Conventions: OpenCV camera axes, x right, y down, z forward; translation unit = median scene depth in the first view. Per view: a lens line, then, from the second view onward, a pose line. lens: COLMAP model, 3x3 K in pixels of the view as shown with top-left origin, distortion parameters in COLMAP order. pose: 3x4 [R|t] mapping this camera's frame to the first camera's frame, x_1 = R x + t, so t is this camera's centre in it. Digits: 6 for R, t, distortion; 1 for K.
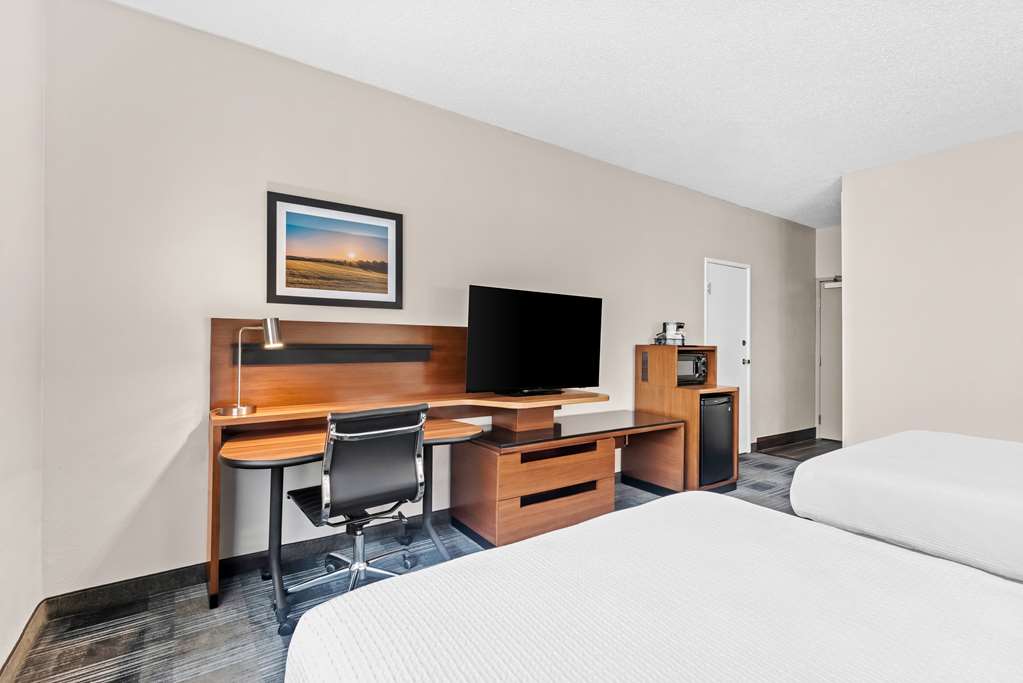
lens RADIAL K [[465.4, 0, 511.5], [0, 465.4, 341.5], [0, 0, 1]] dist [-0.000038, 0.000023]
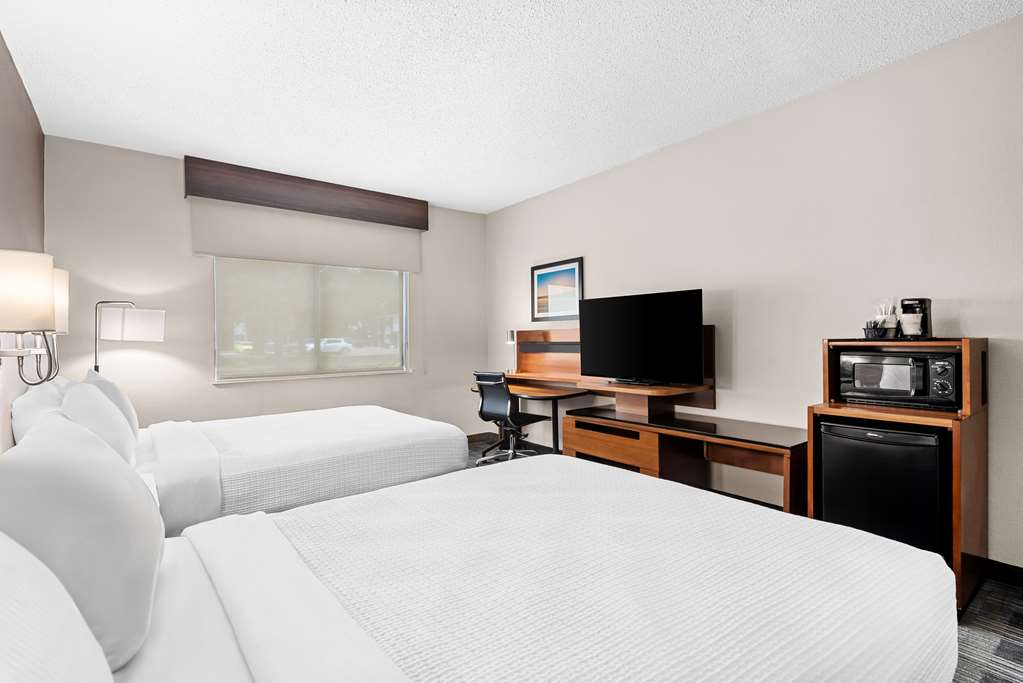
lens RADIAL K [[465.4, 0, 511.5], [0, 465.4, 341.5], [0, 0, 1]] dist [-0.000038, 0.000023]
pose [[0.052941, -0.004462, -0.998588, 1.232366], [0.016141, 0.999863, -0.003612, 0.008110], [0.998467, -0.015927, 0.053006, 0.657139]]
